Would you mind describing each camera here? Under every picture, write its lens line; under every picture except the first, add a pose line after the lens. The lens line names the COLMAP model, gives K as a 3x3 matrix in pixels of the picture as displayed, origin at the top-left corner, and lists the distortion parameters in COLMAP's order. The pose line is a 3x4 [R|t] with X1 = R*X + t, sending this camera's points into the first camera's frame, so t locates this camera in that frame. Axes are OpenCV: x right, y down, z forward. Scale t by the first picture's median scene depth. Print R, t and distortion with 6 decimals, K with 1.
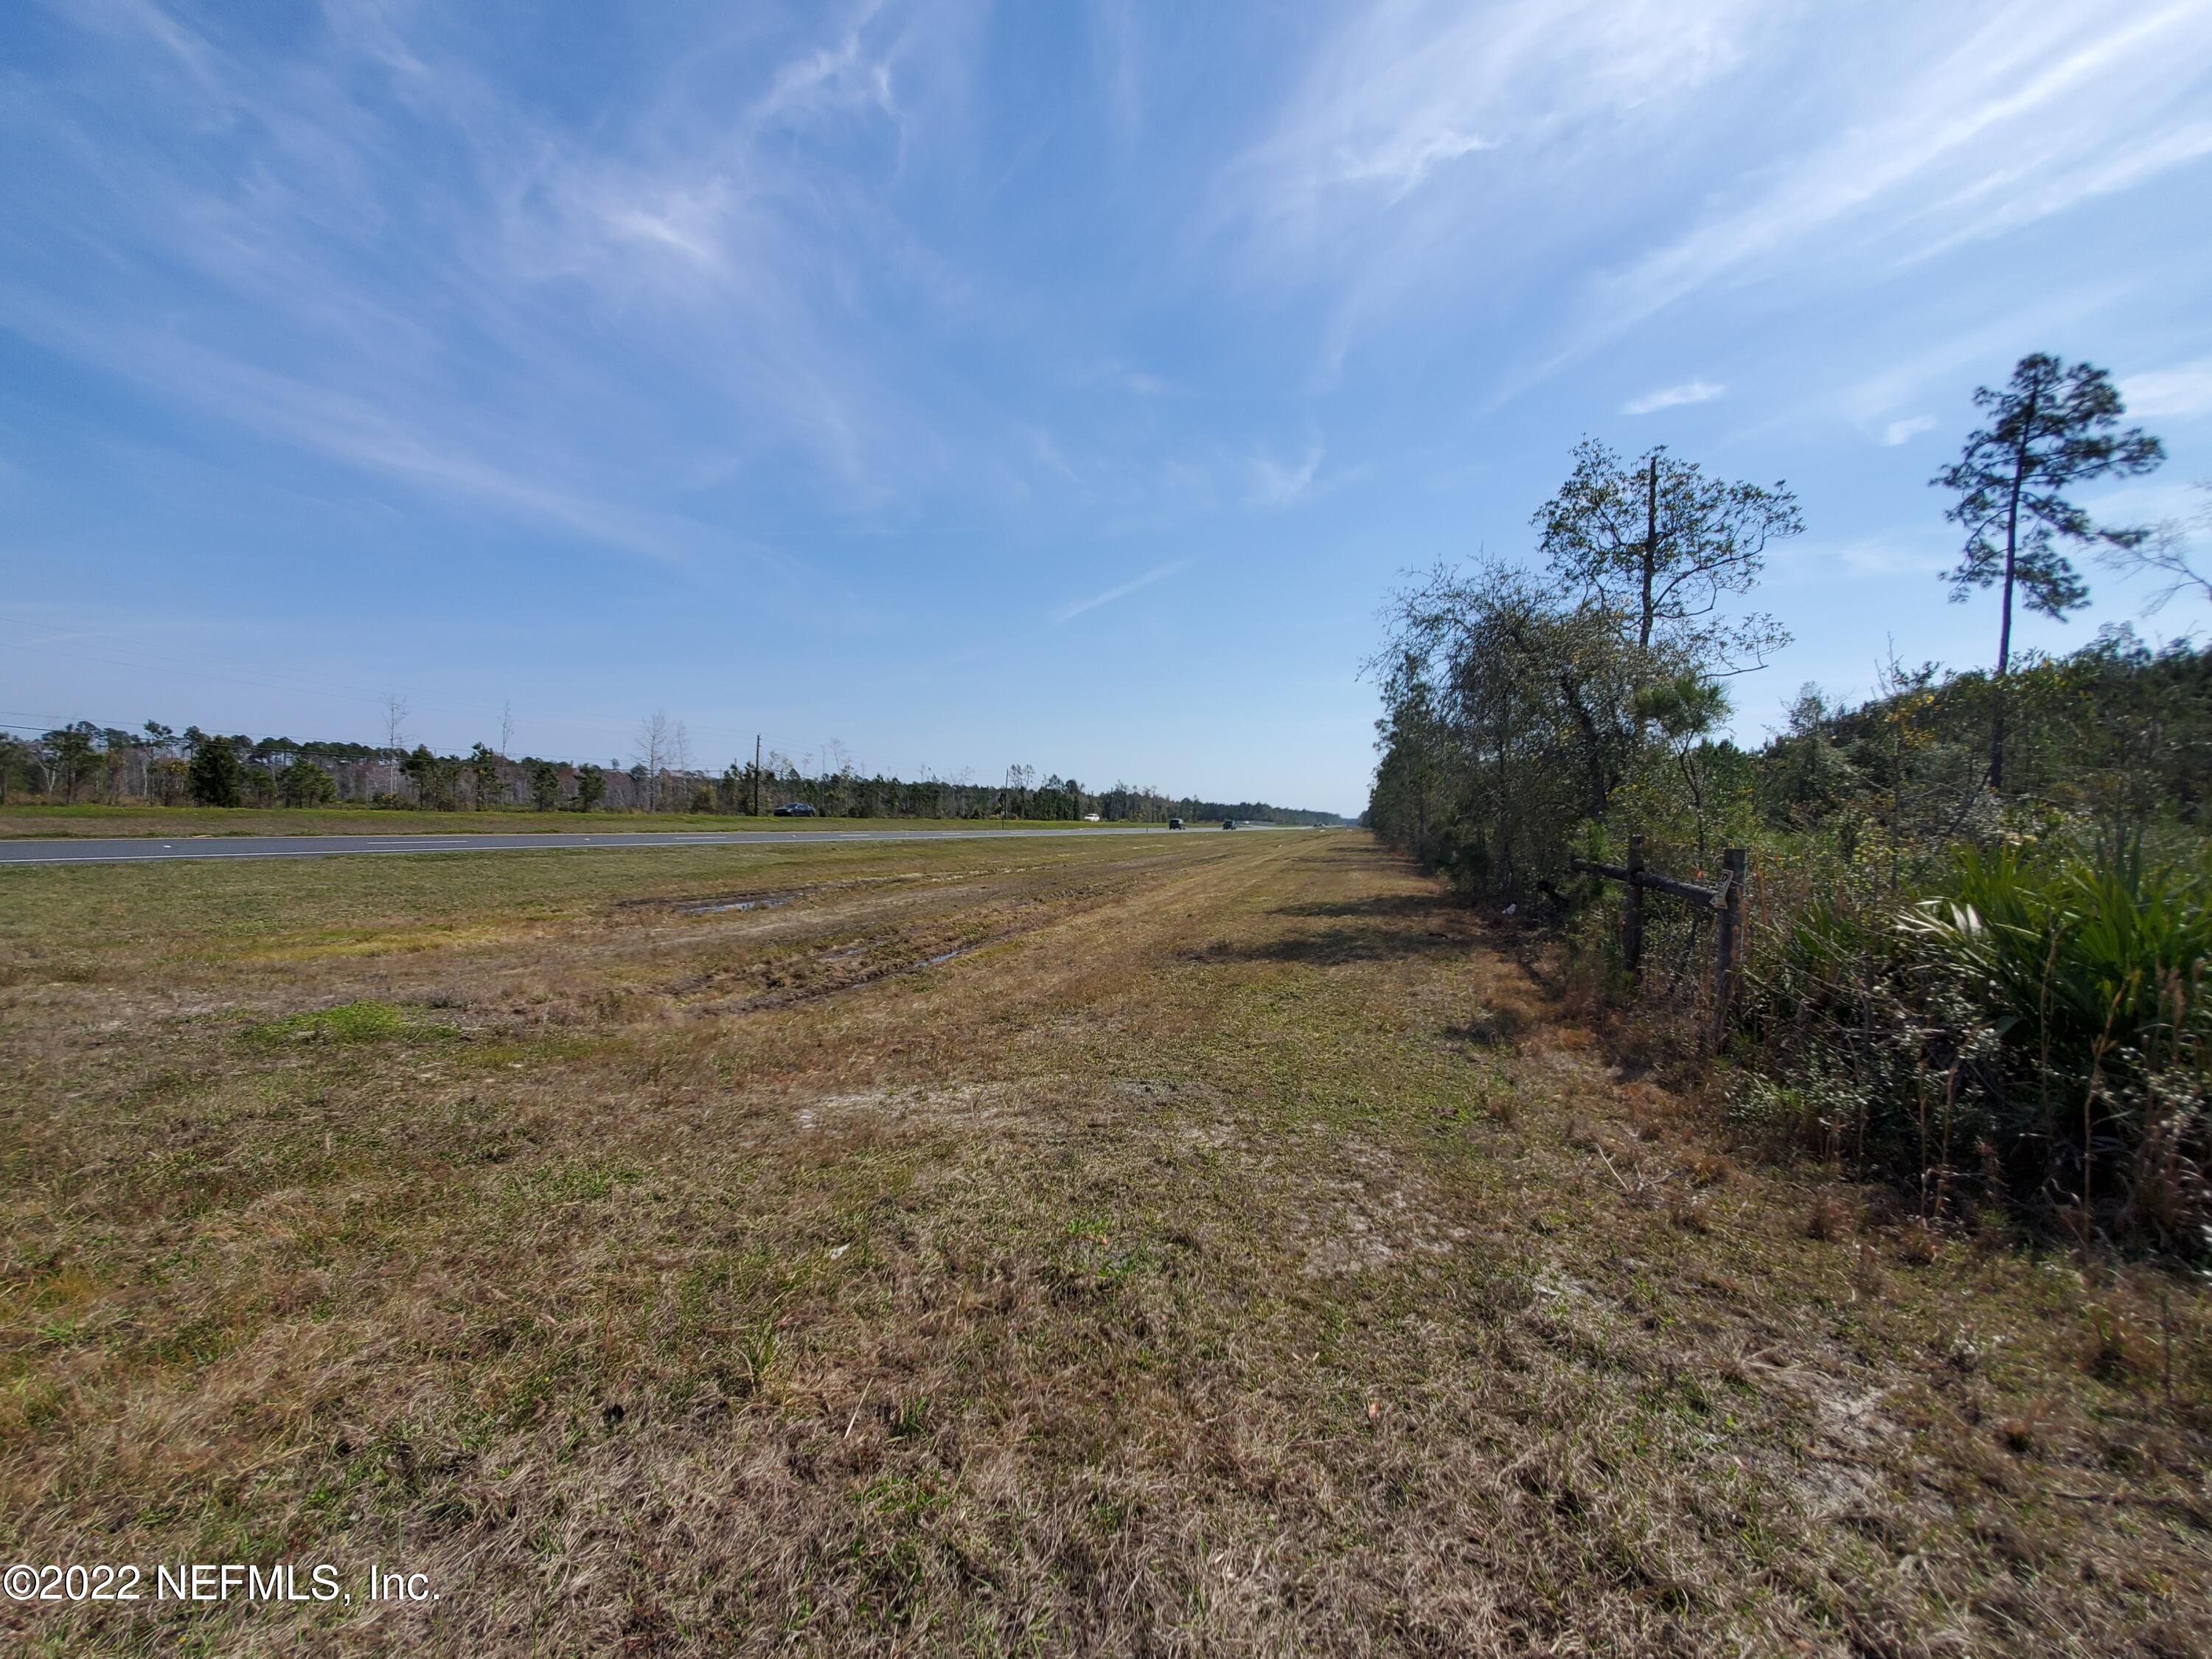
lens RADIAL K [[882.4, 0, 1109.2], [0, 882.4, 839.6], [0, 0, 1]] dist [0.001635, 0.000546]
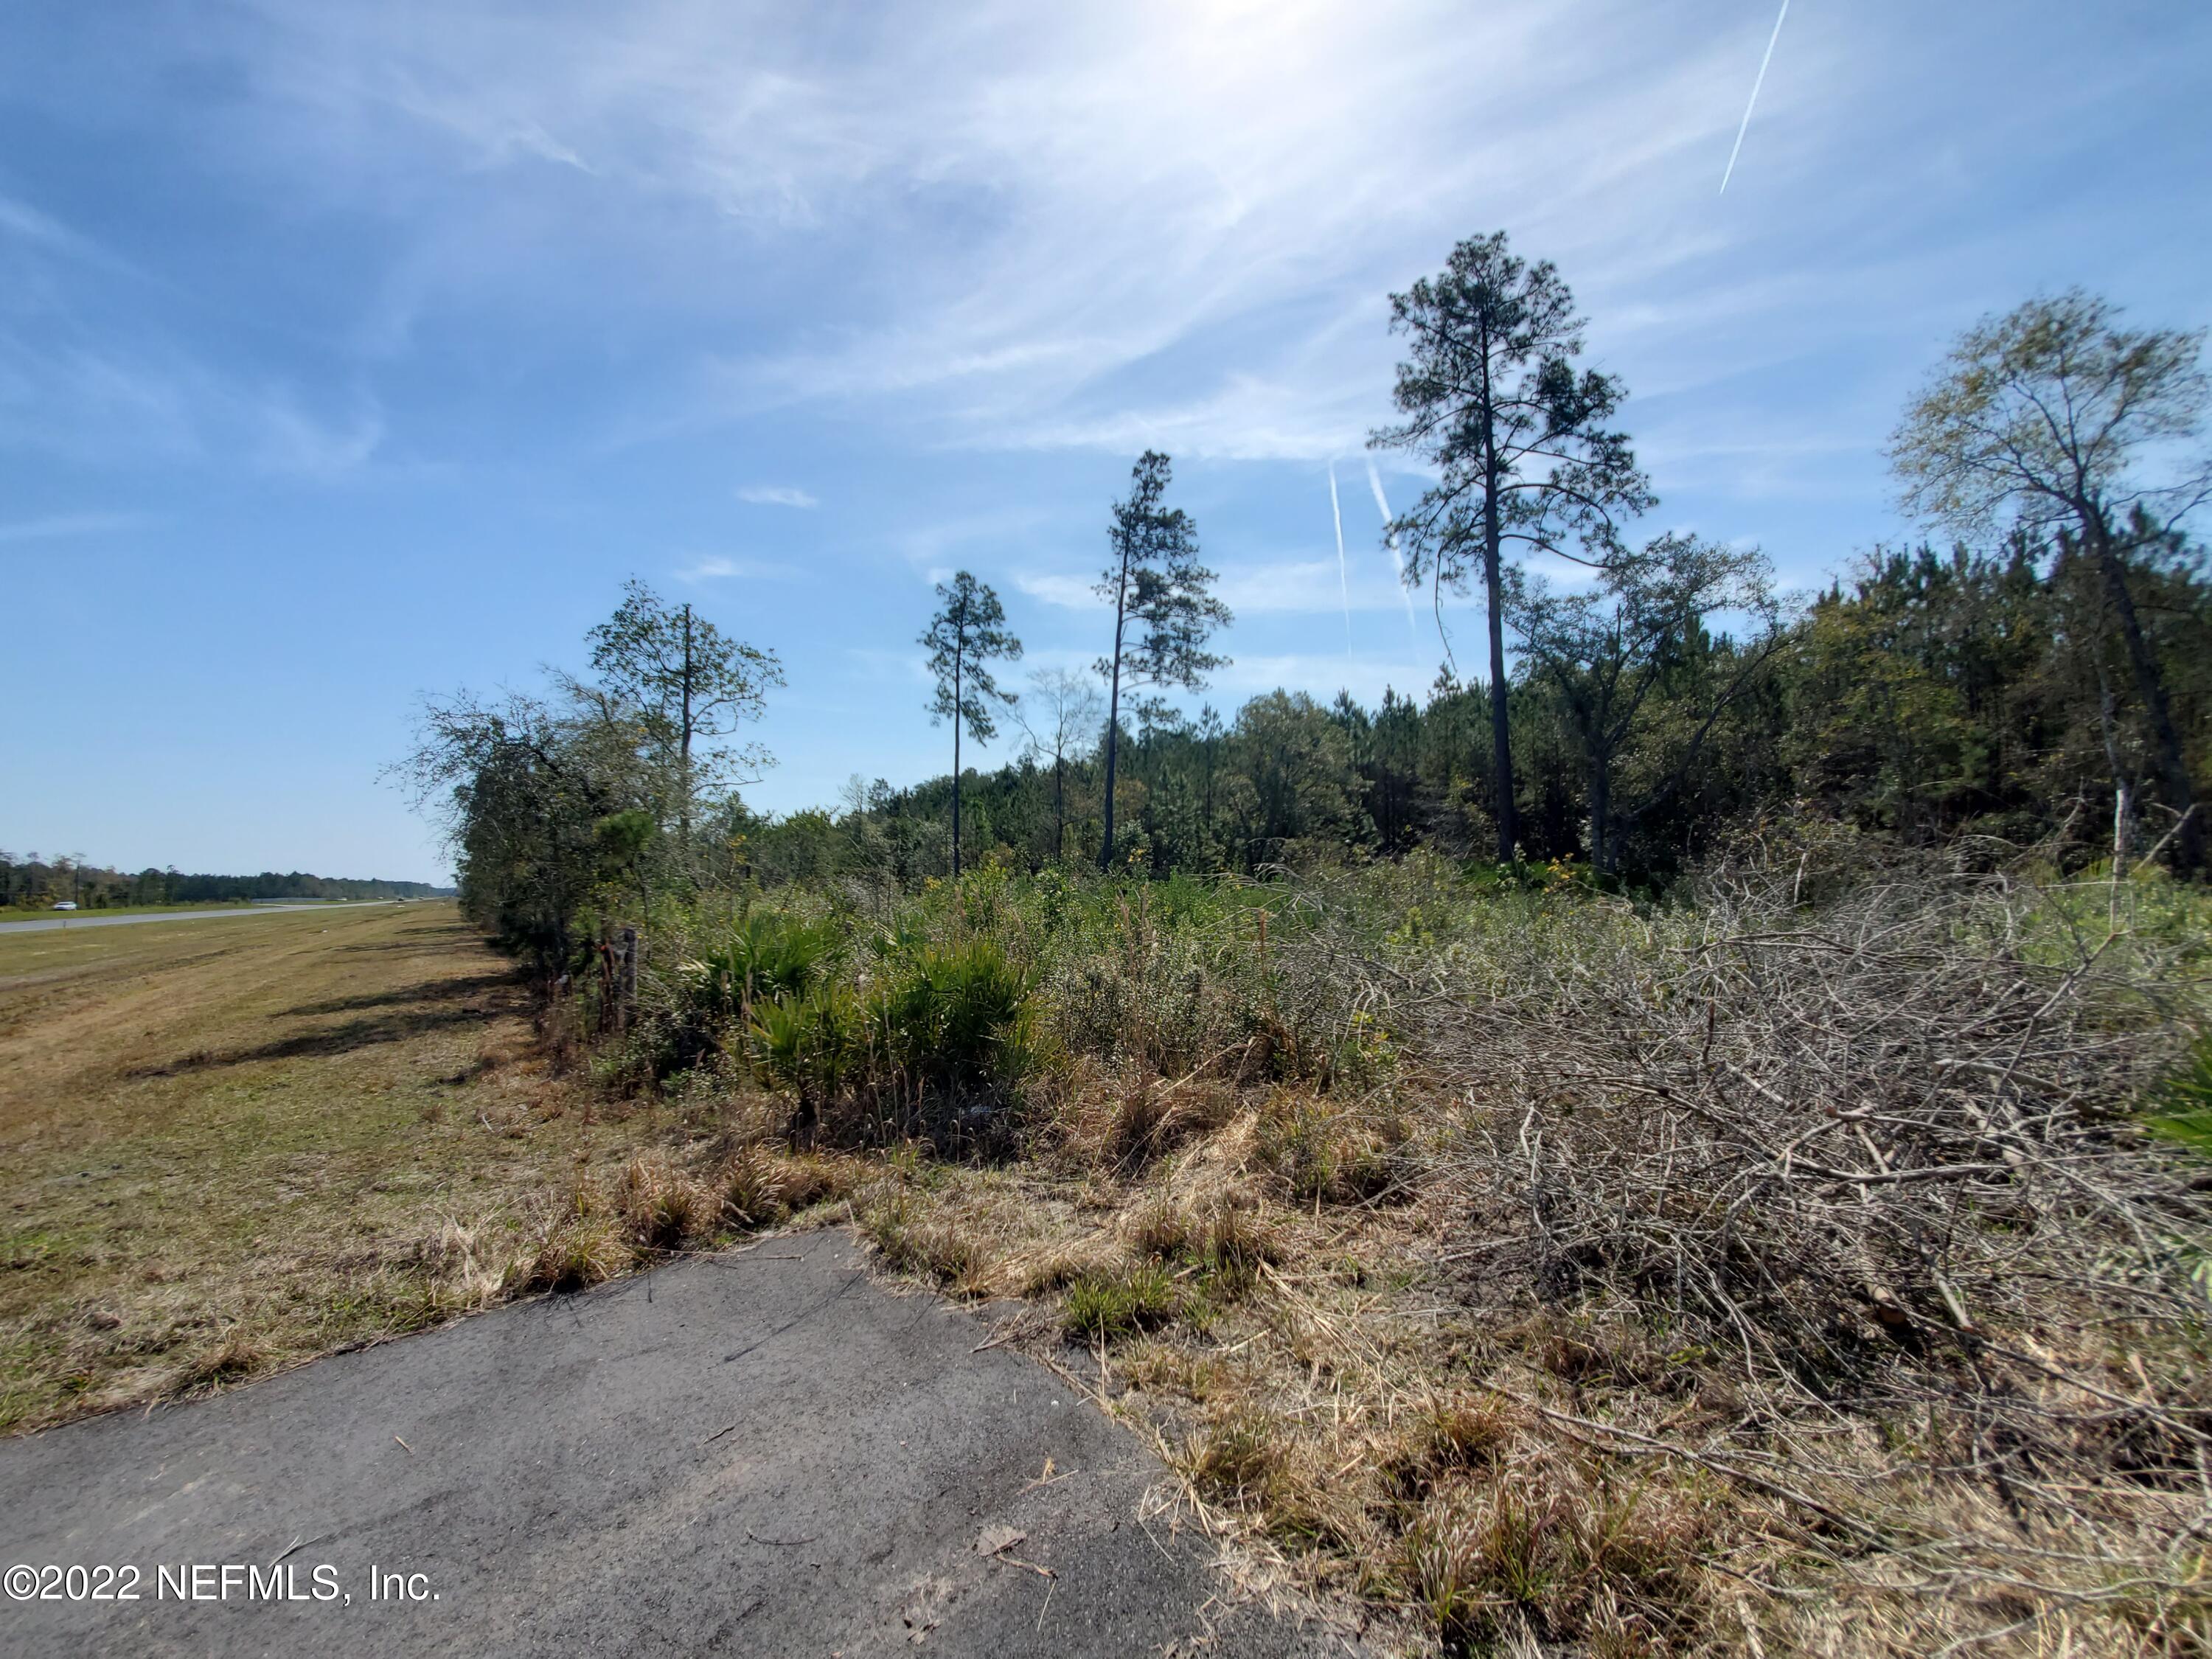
lens RADIAL K [[882.4, 0, 1109.2], [0, 882.4, 839.6], [0, 0, 1]] dist [0.001635, 0.000546]
pose [[0.612256, 0.001844, 0.790657, -0.013029], [0.053633, 0.997597, -0.043858, -0.010366], [-0.788838, 0.069257, 0.610686, -0.202414]]
